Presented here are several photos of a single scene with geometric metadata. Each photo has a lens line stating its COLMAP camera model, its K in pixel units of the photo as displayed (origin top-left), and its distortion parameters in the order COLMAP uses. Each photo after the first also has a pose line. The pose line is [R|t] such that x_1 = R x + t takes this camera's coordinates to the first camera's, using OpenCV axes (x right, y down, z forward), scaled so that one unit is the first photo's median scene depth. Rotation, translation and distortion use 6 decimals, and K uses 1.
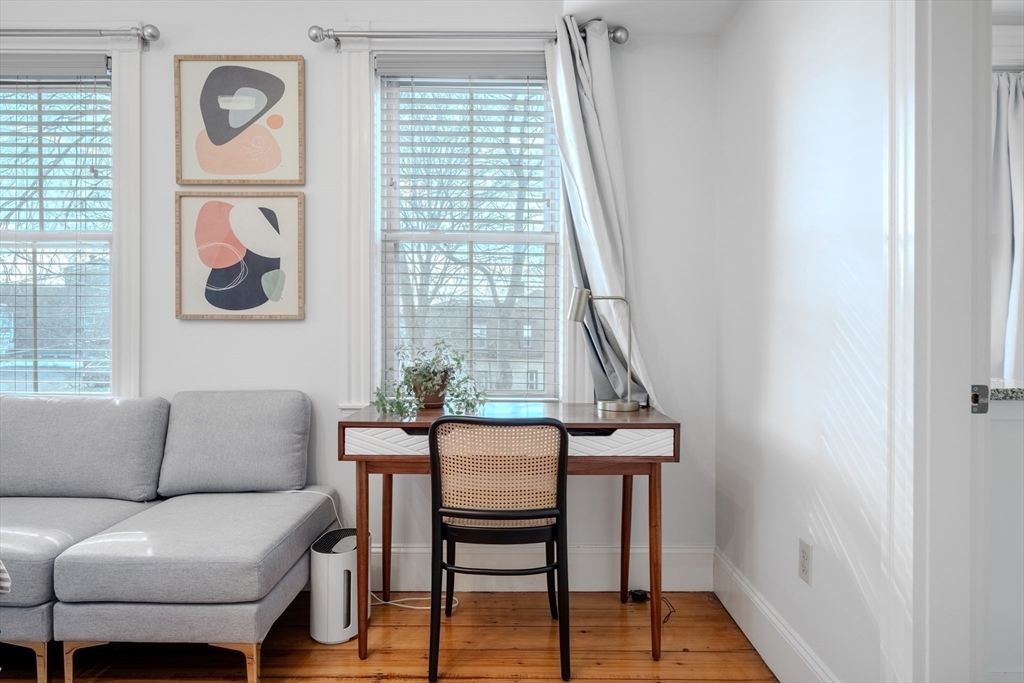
lens RADIAL K [[585.1, 0, 515.4], [0, 585.1, 341.6], [0, 0, 1]] dist [-0.003891, 0.003299]
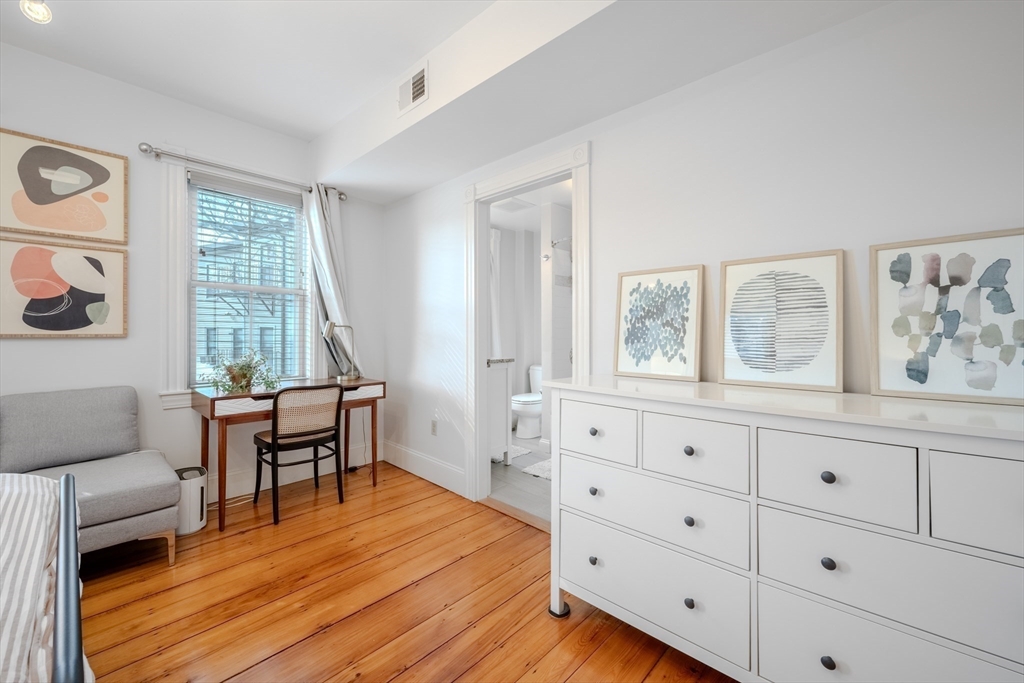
lens RADIAL K [[408.0, 0, 503.2], [0, 408.0, 331.5], [0, 0, 1]] dist [0.000484, 0.000945]
pose [[0.696322, -0.000911, 0.717729, -0.443109], [0.008089, 0.999946, -0.006578, -0.037693], [-0.717684, 0.010386, 0.696292, -0.381570]]
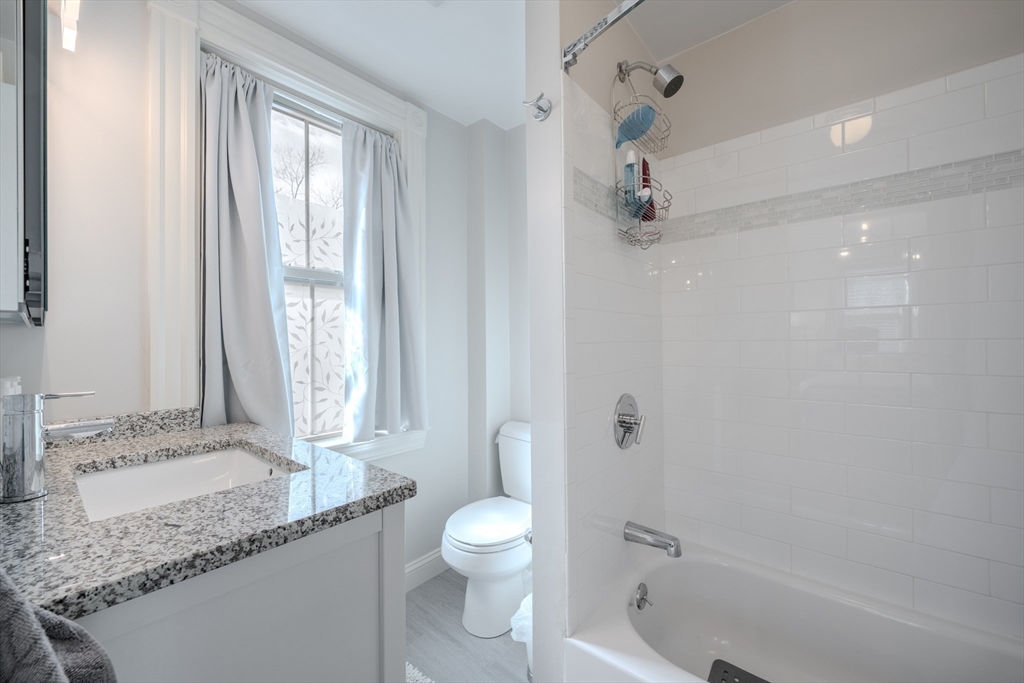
lens RADIAL K [[419.3, 0, 509.1], [0, 419.3, 343.3], [0, 0, 1]] dist [-0.000963, 0.001014]
pose [[0.646897, -0.009907, 0.762513, 0.425010], [0.015667, 0.999877, -0.000300, -0.059615], [-0.762416, 0.012140, 0.646973, 0.331560]]
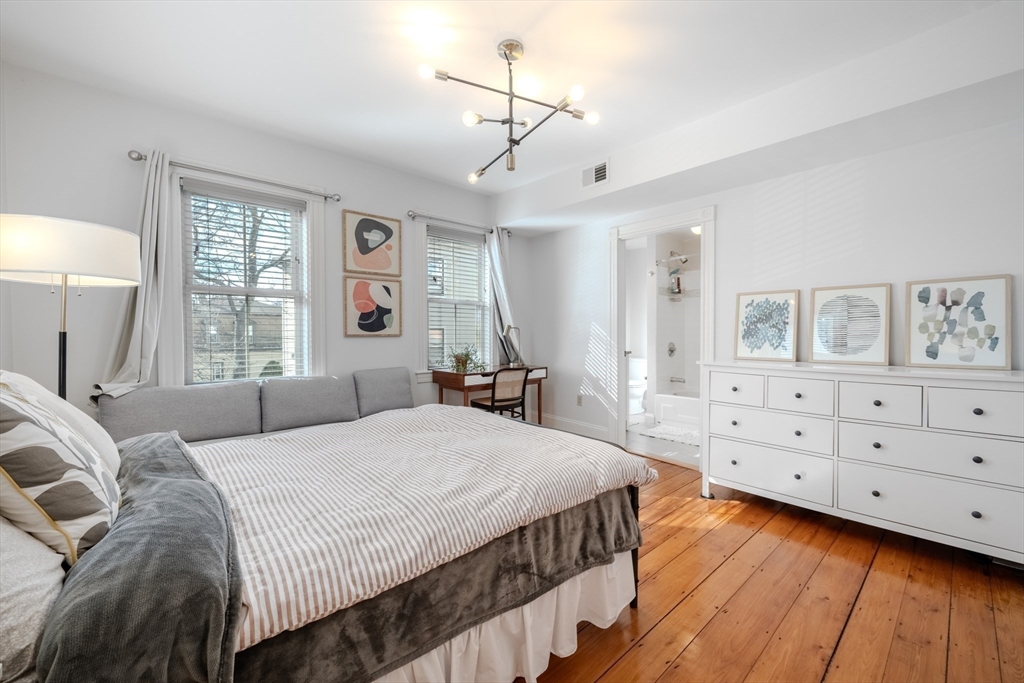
lens RADIAL K [[408.0, 0, 505.9], [0, 408.0, 340.3], [0, 0, 1]] dist [0.000484, 0.000945]
pose [[0.753706, -0.020907, 0.656879, -1.104868], [0.012438, 0.999769, 0.017549, -0.043867], [-0.657094, -0.005057, 0.753792, -0.466995]]
